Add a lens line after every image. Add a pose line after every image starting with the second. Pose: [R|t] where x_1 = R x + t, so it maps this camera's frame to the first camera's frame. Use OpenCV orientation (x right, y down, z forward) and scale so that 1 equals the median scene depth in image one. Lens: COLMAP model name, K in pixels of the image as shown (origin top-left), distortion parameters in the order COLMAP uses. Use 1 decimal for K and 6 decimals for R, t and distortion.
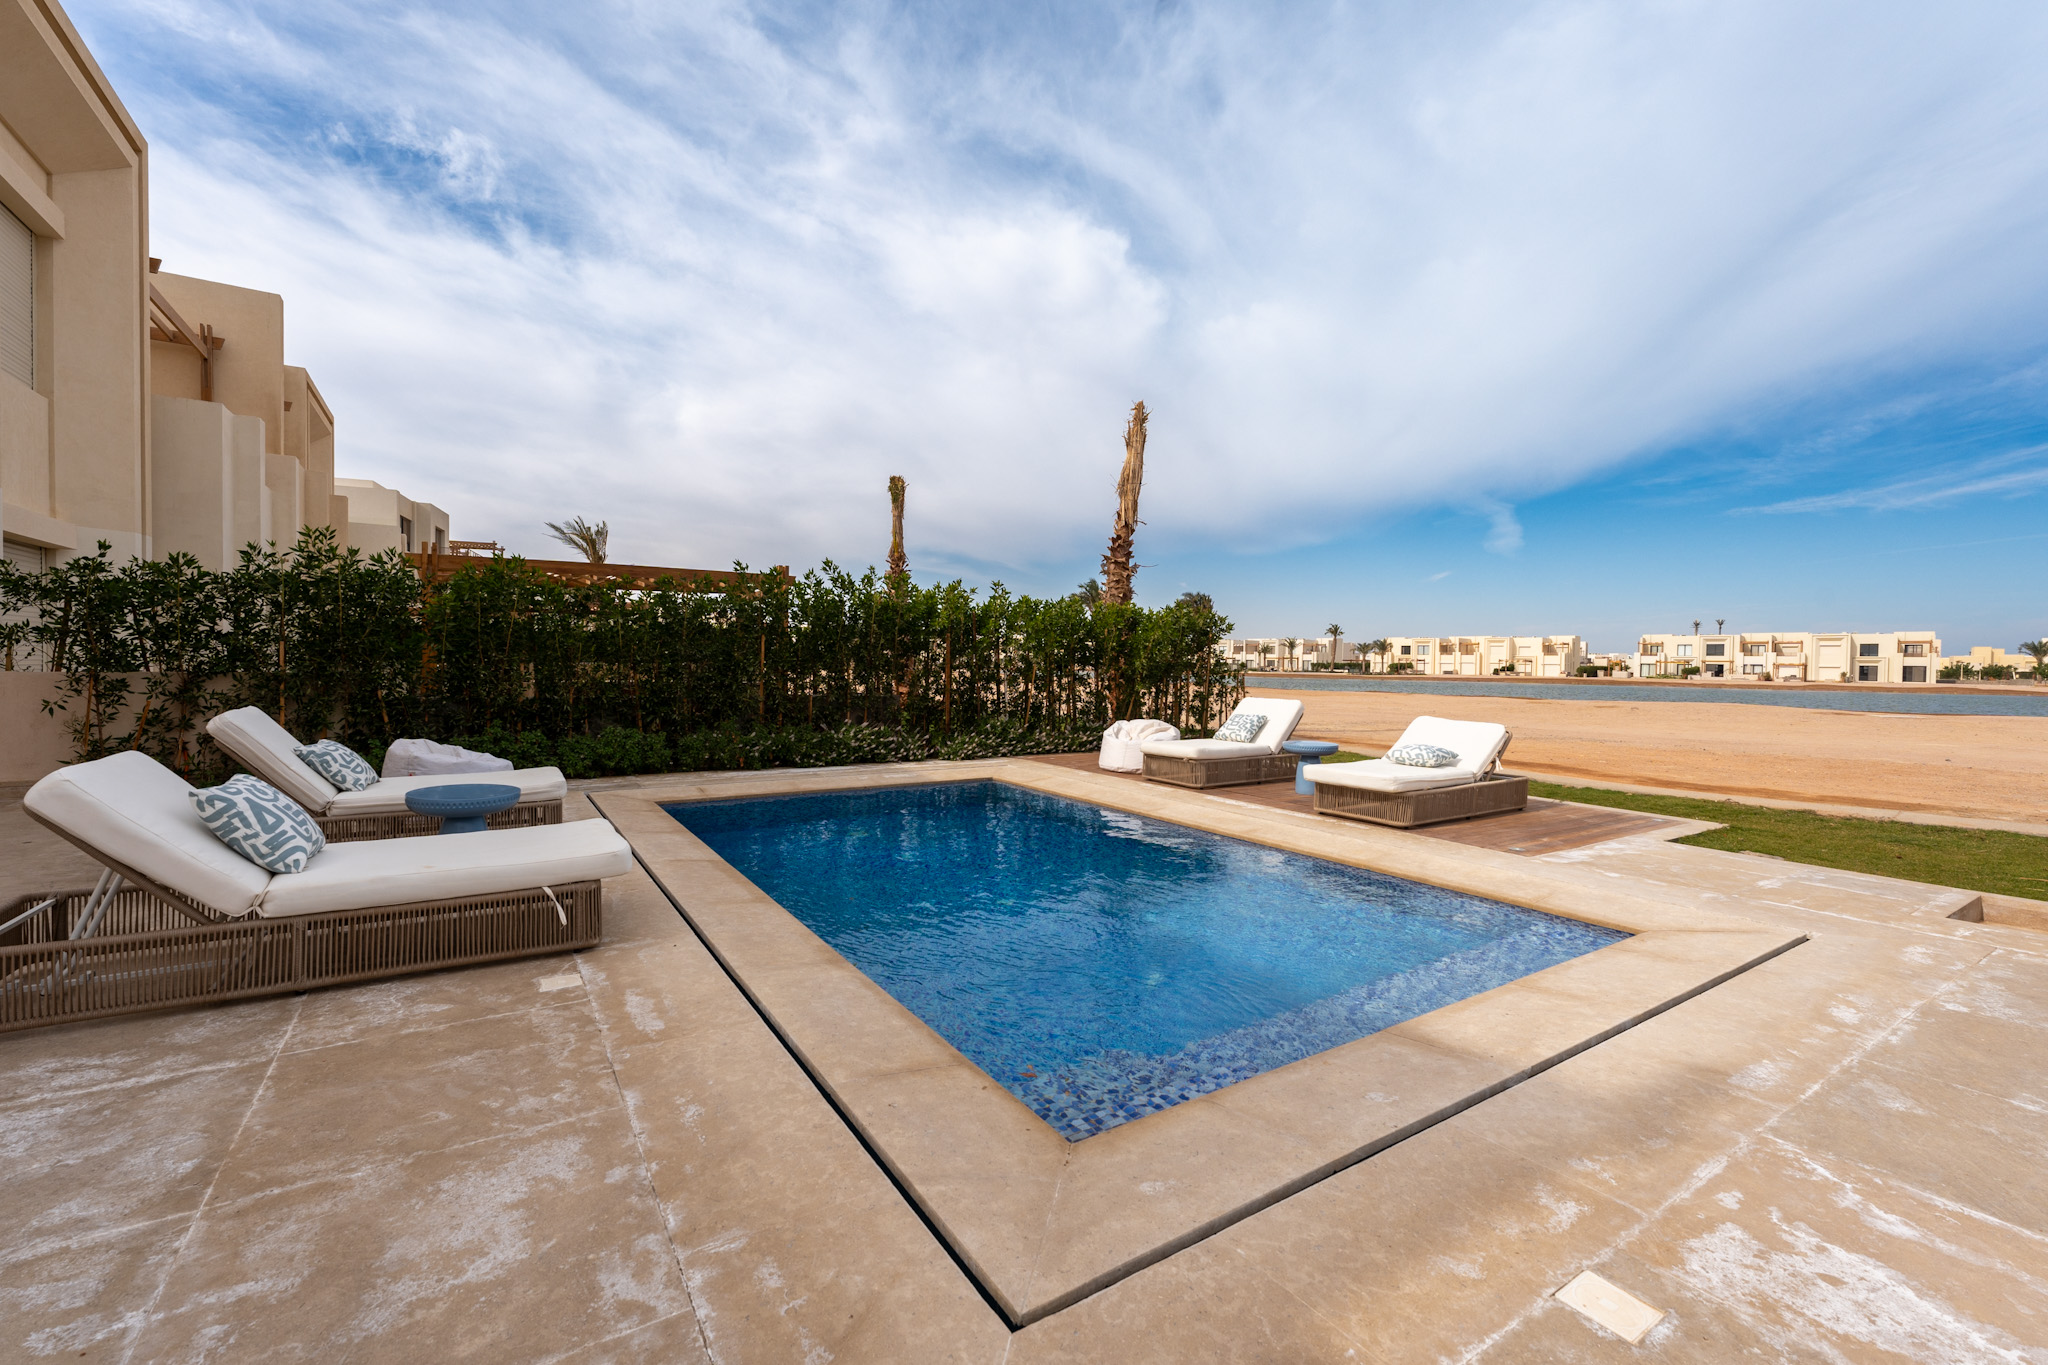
lens RADIAL K [[812.9, 0, 1024.0], [0, 812.9, 682.5], [0, 0, 1]] dist [0.000385, -0.000007]
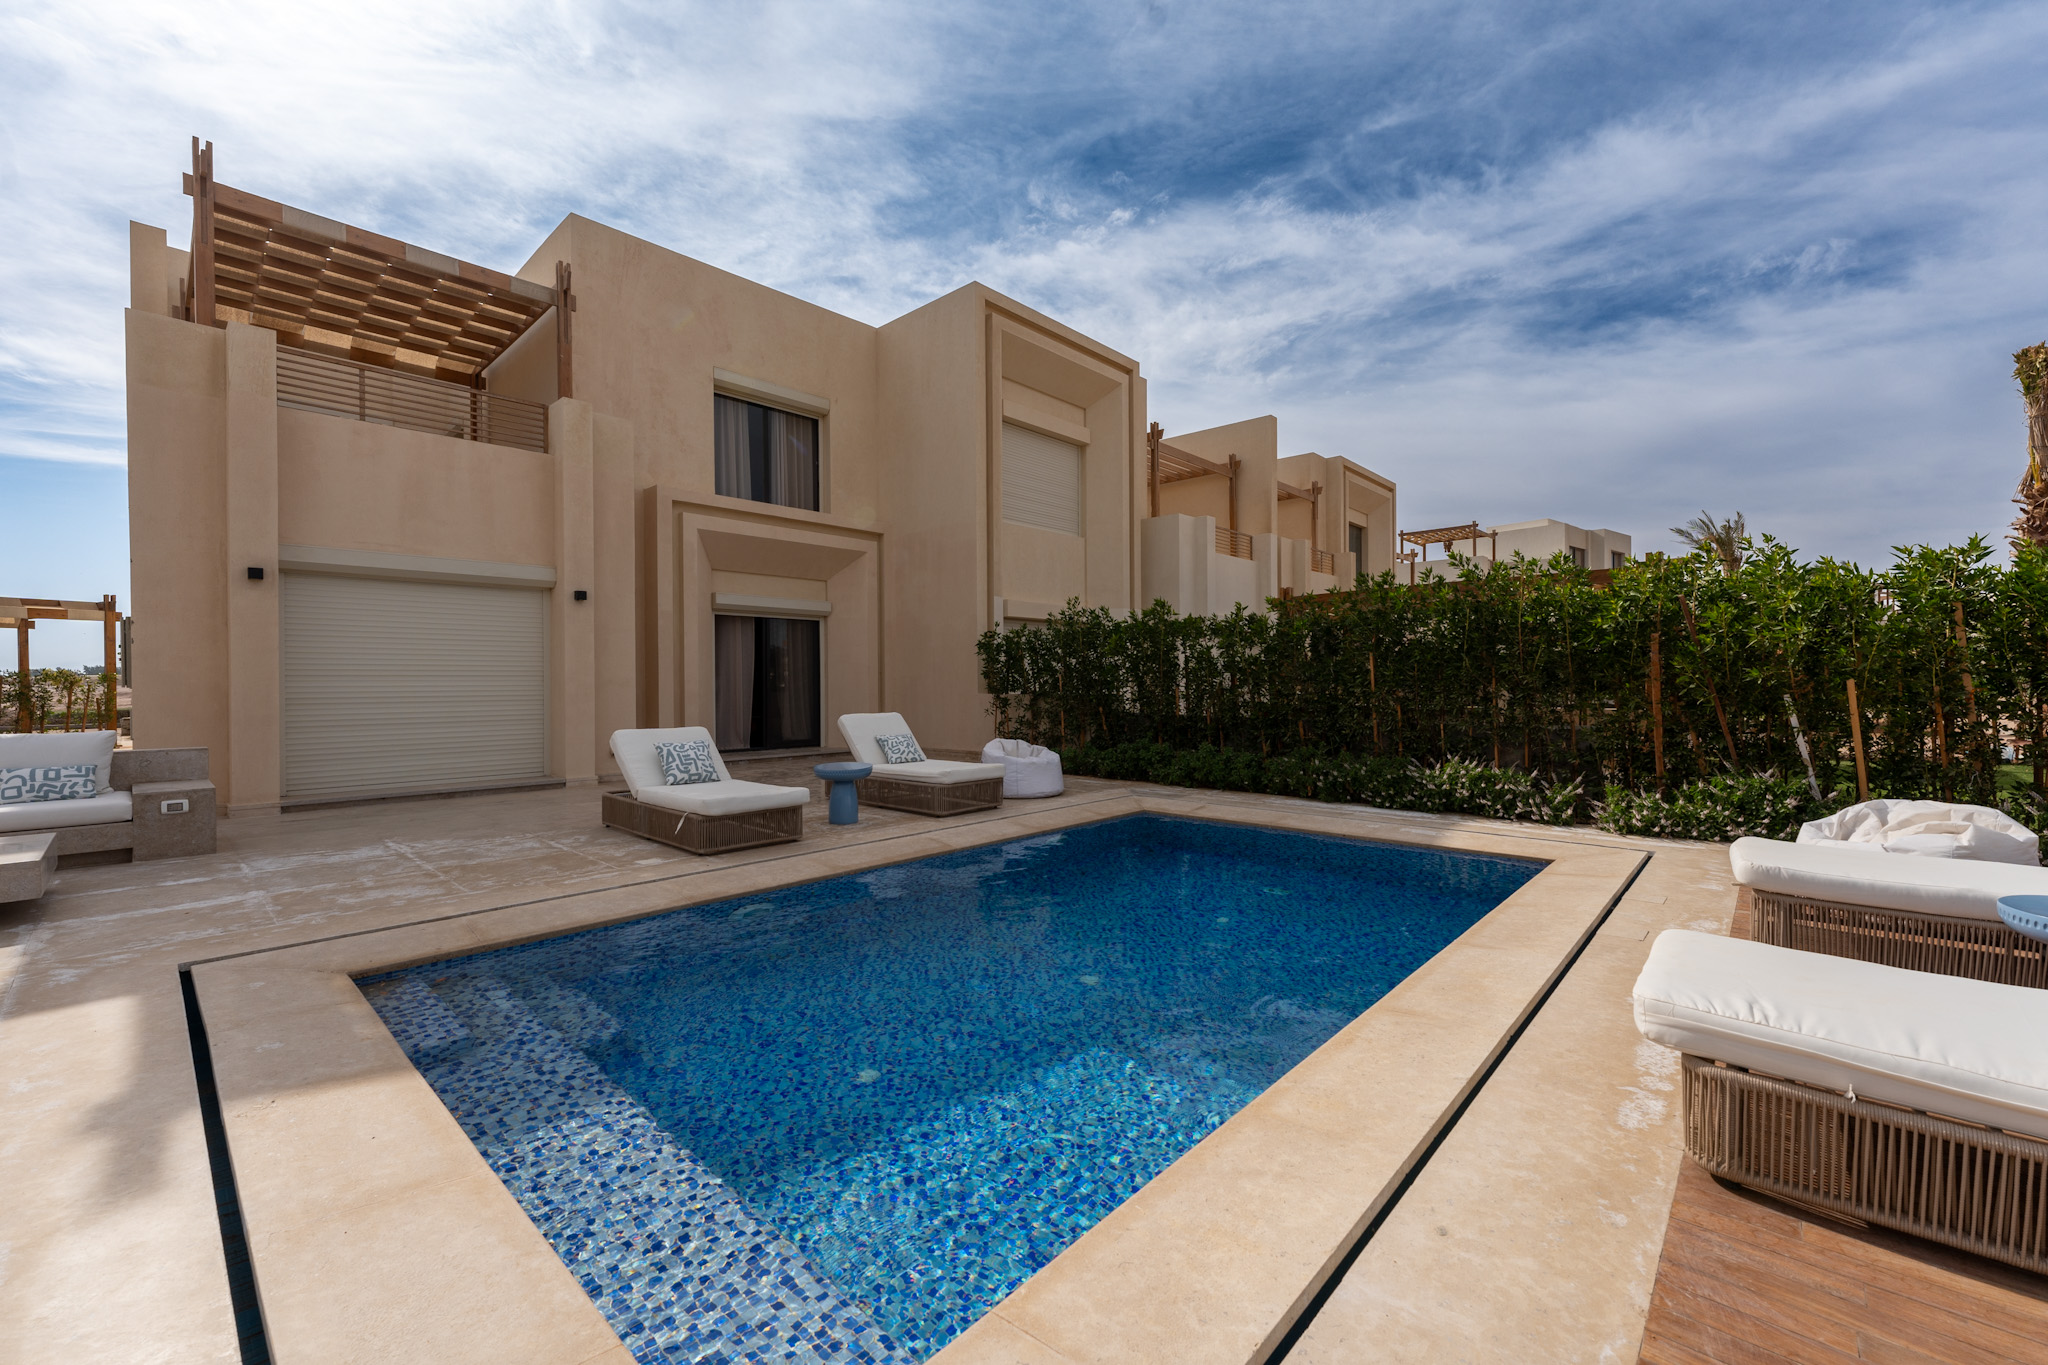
lens RADIAL K [[820.4, 0, 1024.0], [0, 820.4, 682.5], [0, 0, 1]] dist [0.003408, 0.000175]
pose [[0.265005, -0.015147, -0.964128, 0.363417], [-0.014831, 0.999694, -0.019782, -0.001949], [0.964133, 0.019541, 0.264699, 0.332792]]
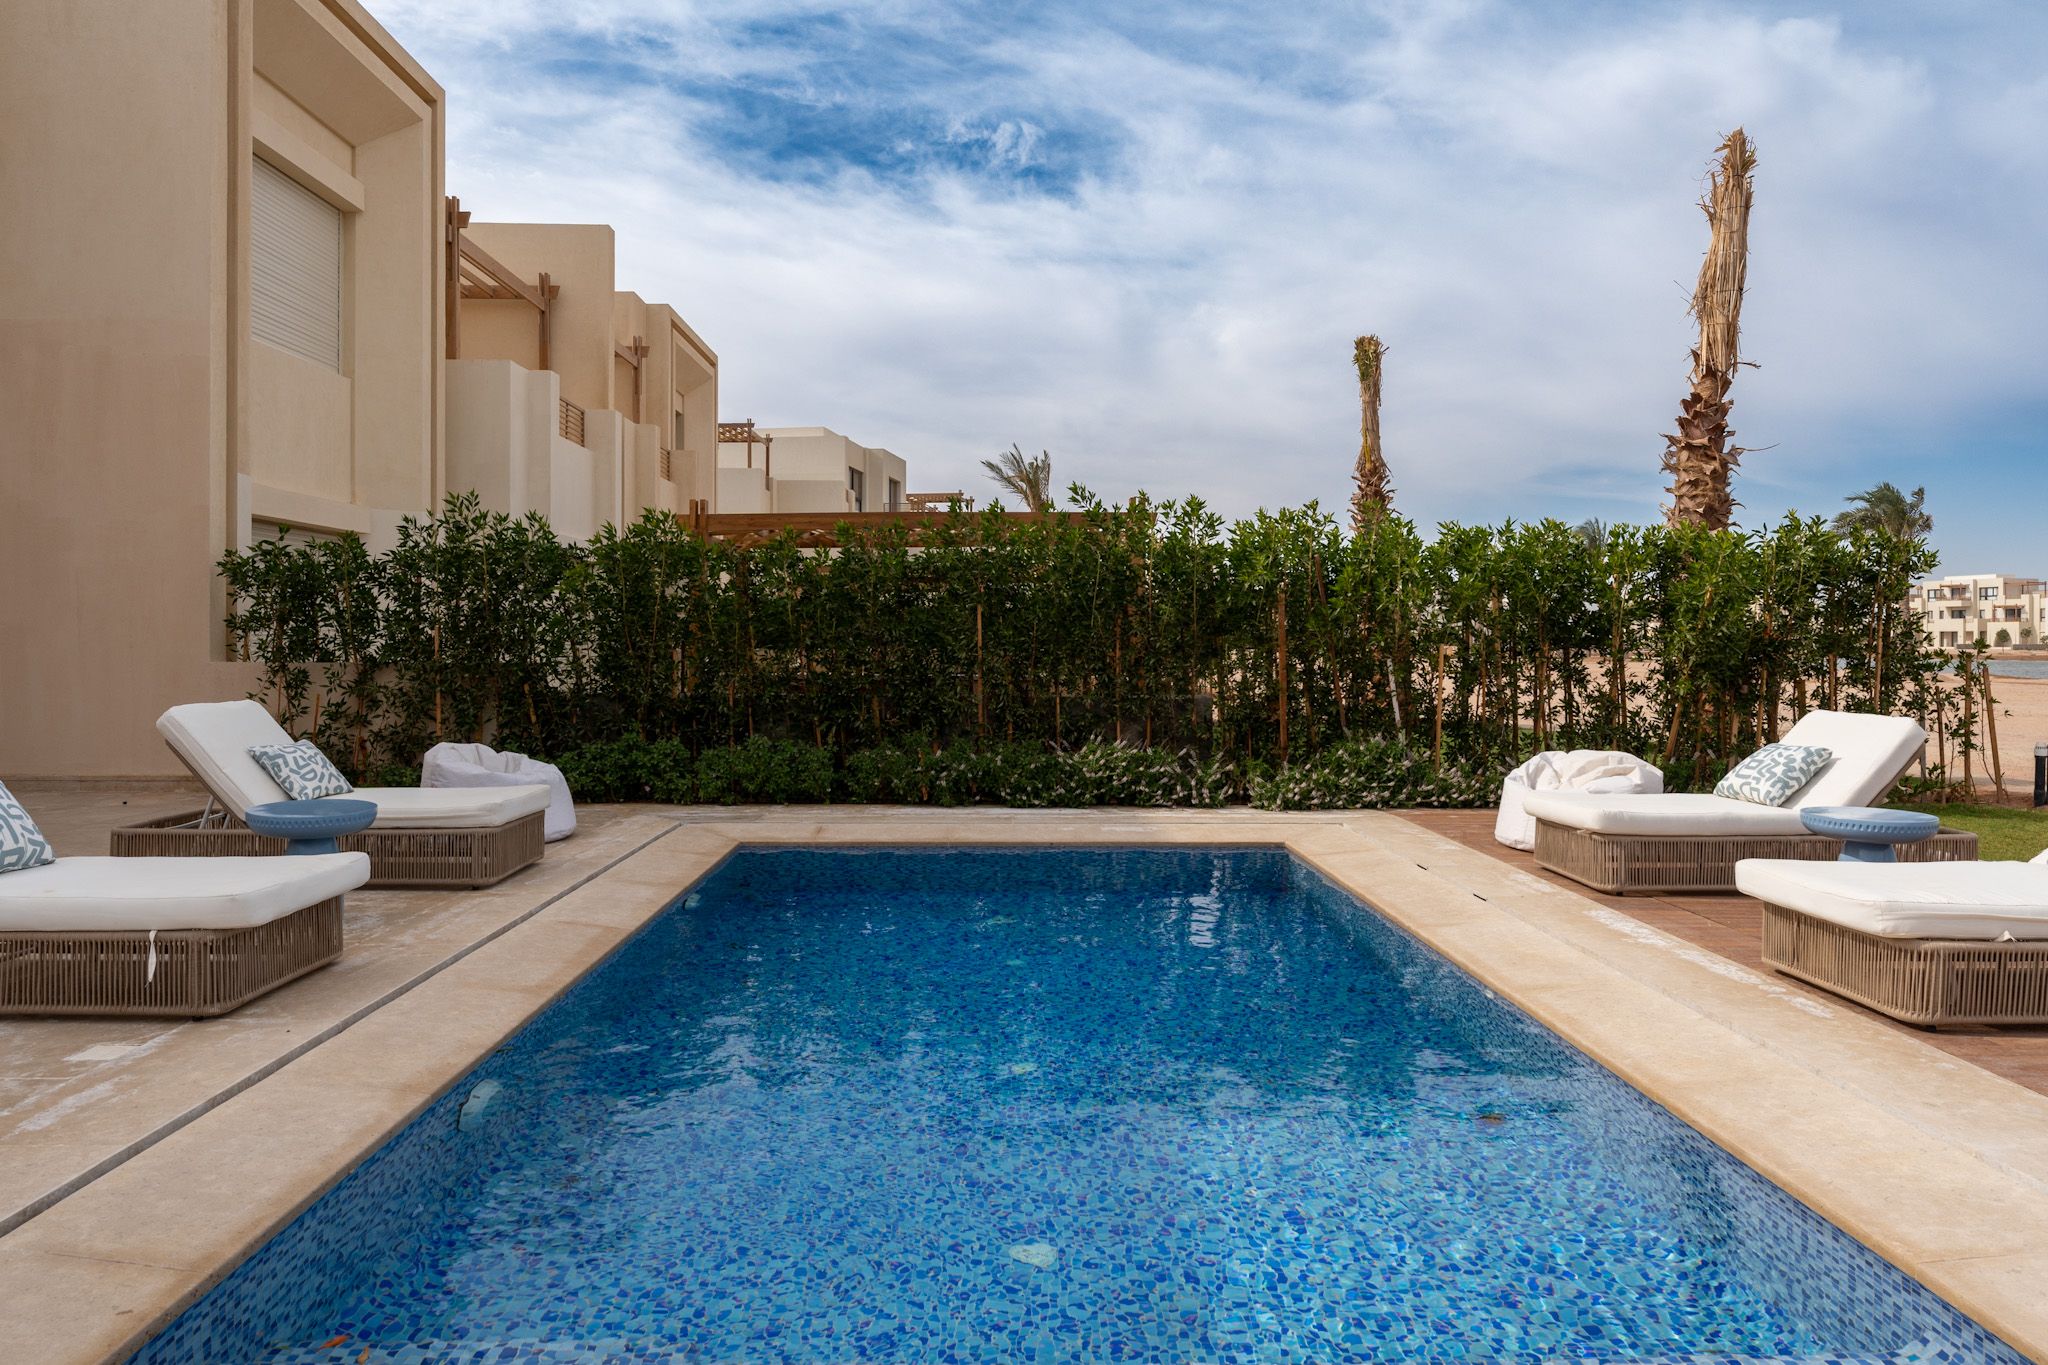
lens RADIAL K [[1283.6, 0, 1027.0], [0, 1283.6, 645.2], [0, 0, 1]] dist [0.003442, -0.001193]
pose [[0.854933, -0.009922, -0.518643, 0.214849], [-0.003281, 0.999694, -0.024533, 0.000370], [0.518728, 0.022676, 0.854639, 0.099252]]
